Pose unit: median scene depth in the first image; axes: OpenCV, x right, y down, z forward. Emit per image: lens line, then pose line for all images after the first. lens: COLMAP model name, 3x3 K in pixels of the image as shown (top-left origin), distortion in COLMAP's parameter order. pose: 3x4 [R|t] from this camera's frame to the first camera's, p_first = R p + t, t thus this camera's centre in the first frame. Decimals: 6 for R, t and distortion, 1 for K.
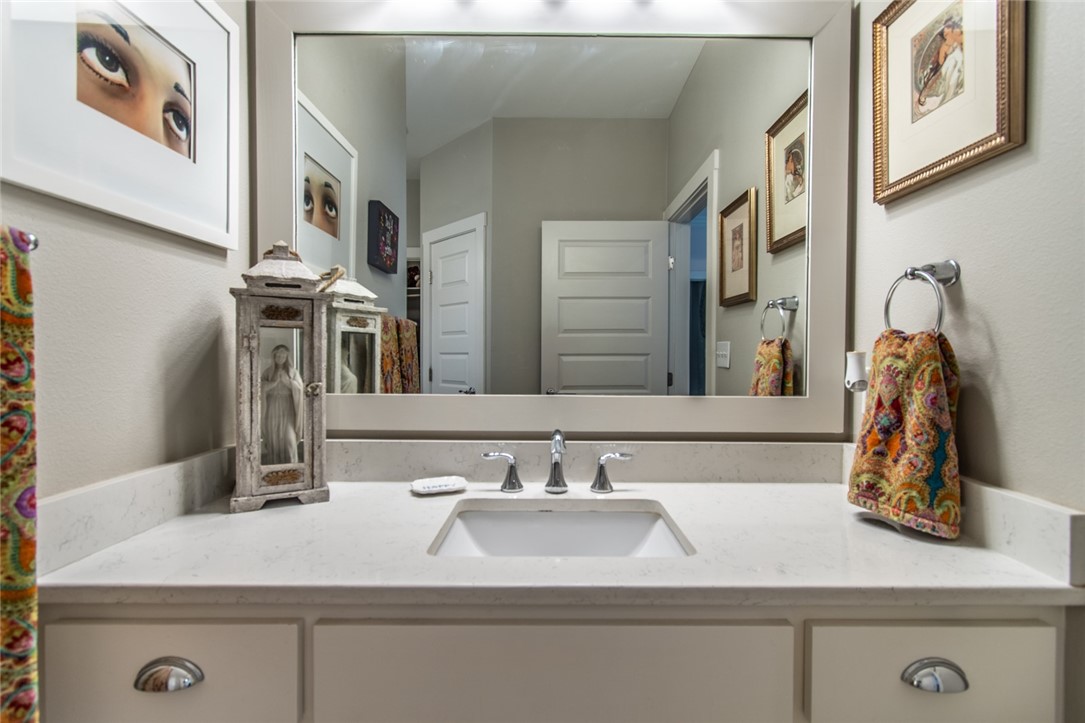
lens RADIAL K [[485.1, 0, 540.9], [0, 485.1, 364.1], [0, 0, 1]] dist [0.001738, -0.001467]
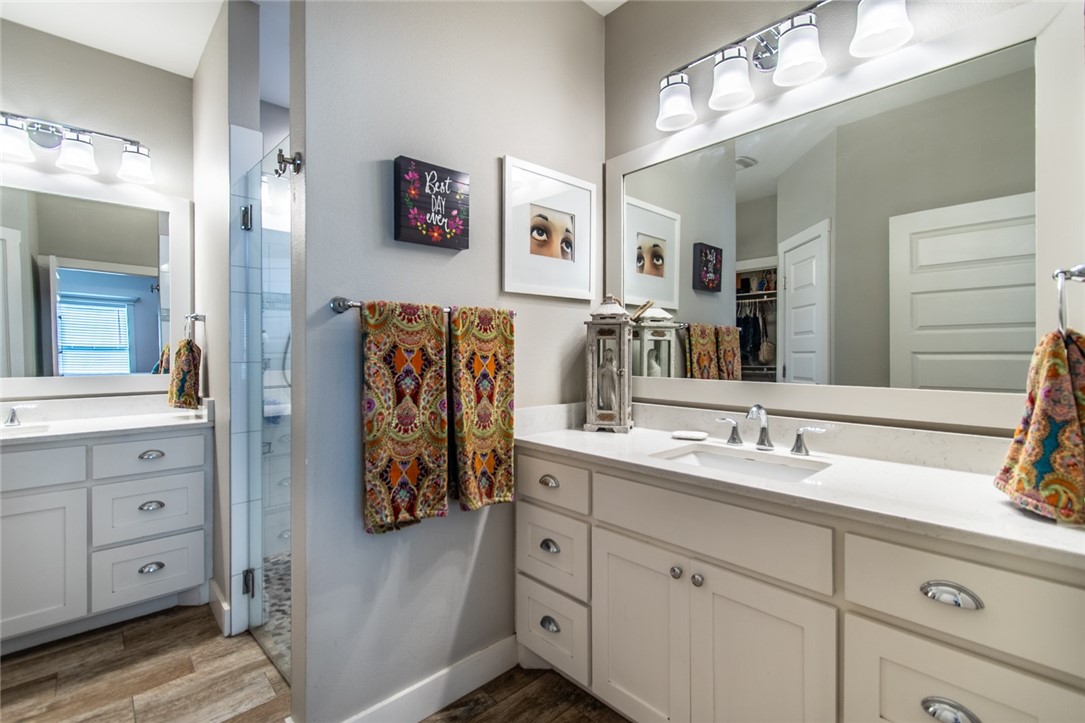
lens RADIAL K [[485.1, 0, 546.3], [0, 485.1, 356.7], [0, 0, 1]] dist [0.001738, -0.001467]
pose [[0.683628, 0.001384, -0.729829, 0.718799], [-0.011287, 0.999899, -0.008676, 0.011911], [0.729743, 0.014168, 0.683575, -0.501743]]
